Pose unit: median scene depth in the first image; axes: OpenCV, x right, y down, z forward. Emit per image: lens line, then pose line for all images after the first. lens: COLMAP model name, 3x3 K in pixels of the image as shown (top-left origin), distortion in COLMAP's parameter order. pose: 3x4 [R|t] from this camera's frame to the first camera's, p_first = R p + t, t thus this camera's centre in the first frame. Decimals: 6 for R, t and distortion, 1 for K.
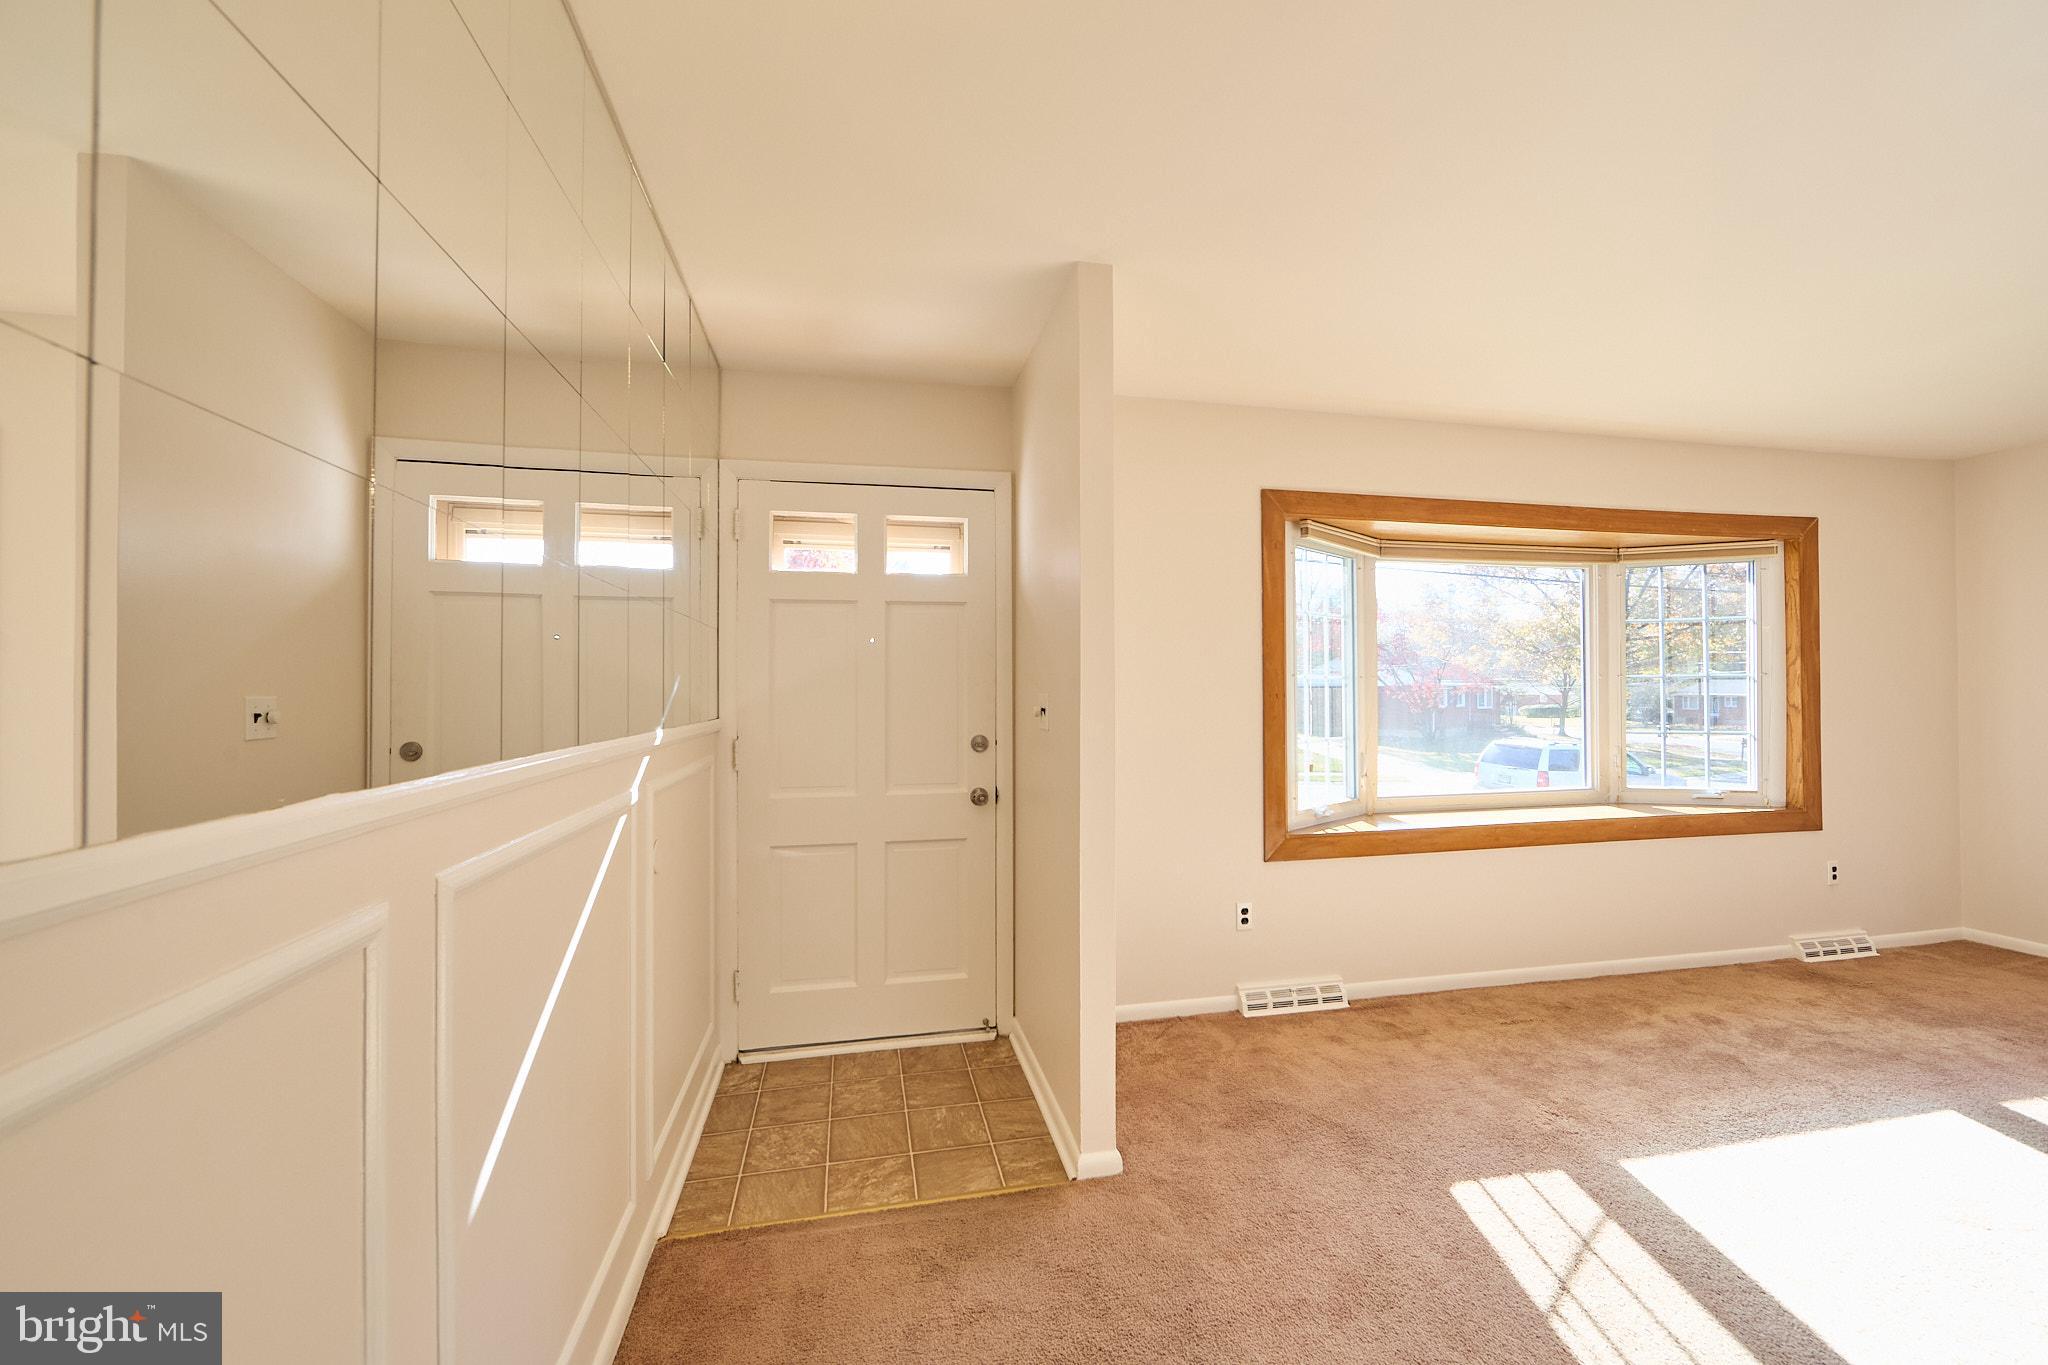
lens RADIAL K [[806.1, 0, 1030.3], [0, 806.1, 681.9], [0, 0, 1]] dist [-0.006934, 0.001764]
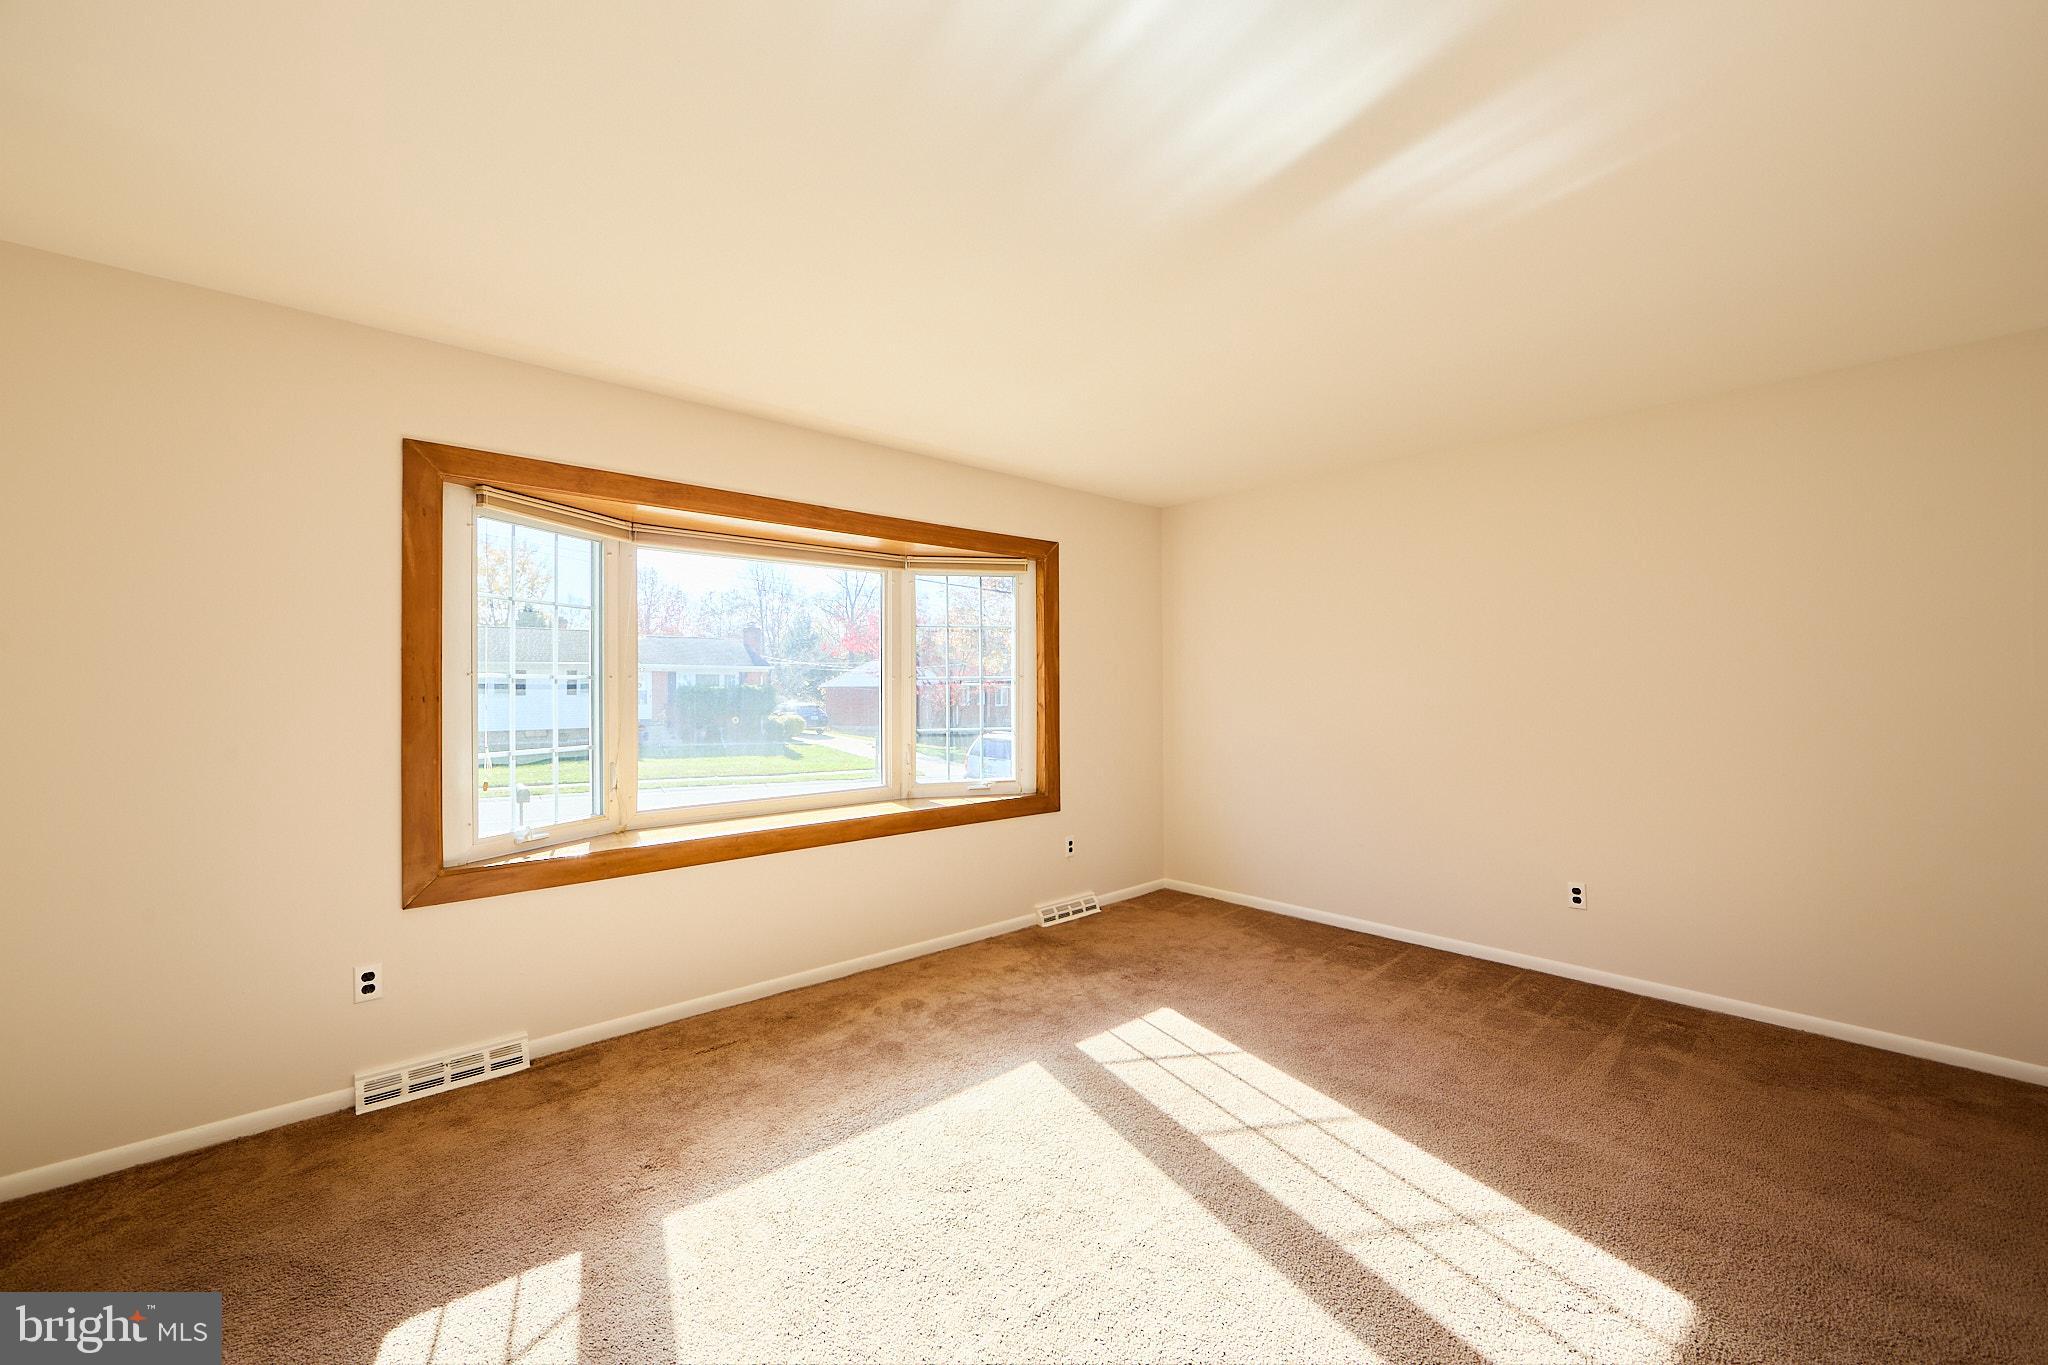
lens RADIAL K [[806.1, 0, 1021.5], [0, 806.1, 684.3], [0, 0, 1]] dist [-0.006934, 0.001764]
pose [[0.868719, 0.002144, 0.495300, 0.409662], [-0.003991, 0.999988, 0.002671, -0.002319], [-0.495289, -0.004297, 0.868718, 0.013436]]
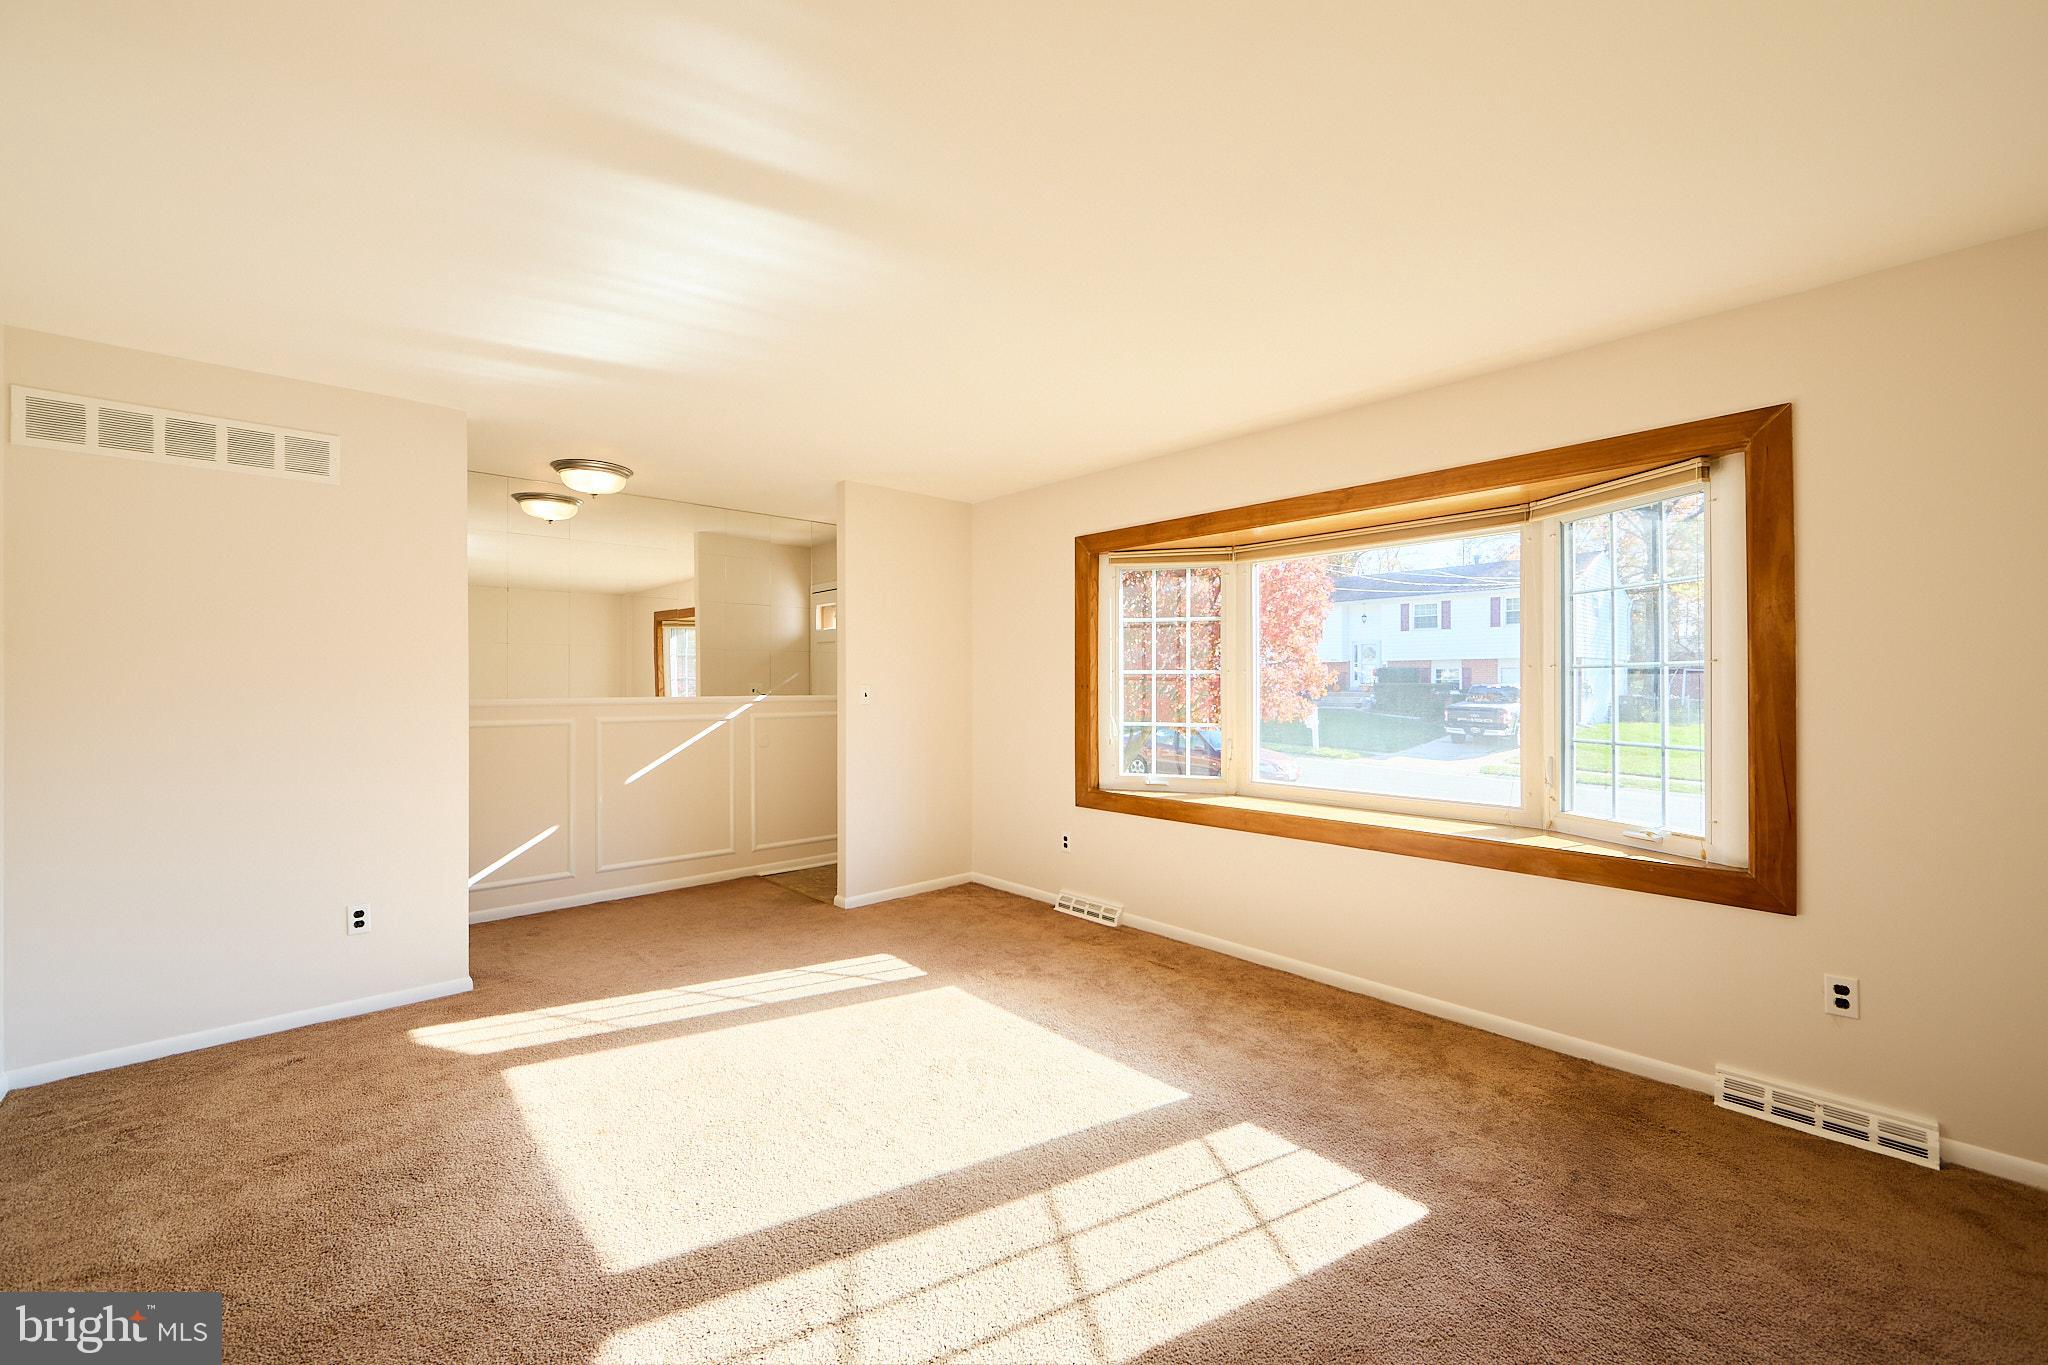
lens RADIAL K [[806.1, 0, 1032.7], [0, 806.1, 671.0], [0, 0, 1]] dist [-0.006934, 0.001764]
pose [[0.511343, -0.007840, -0.859341, 1.387873], [0.009331, 0.999950, -0.003570, -0.004496], [0.859326, -0.006193, 0.511390, 0.218351]]
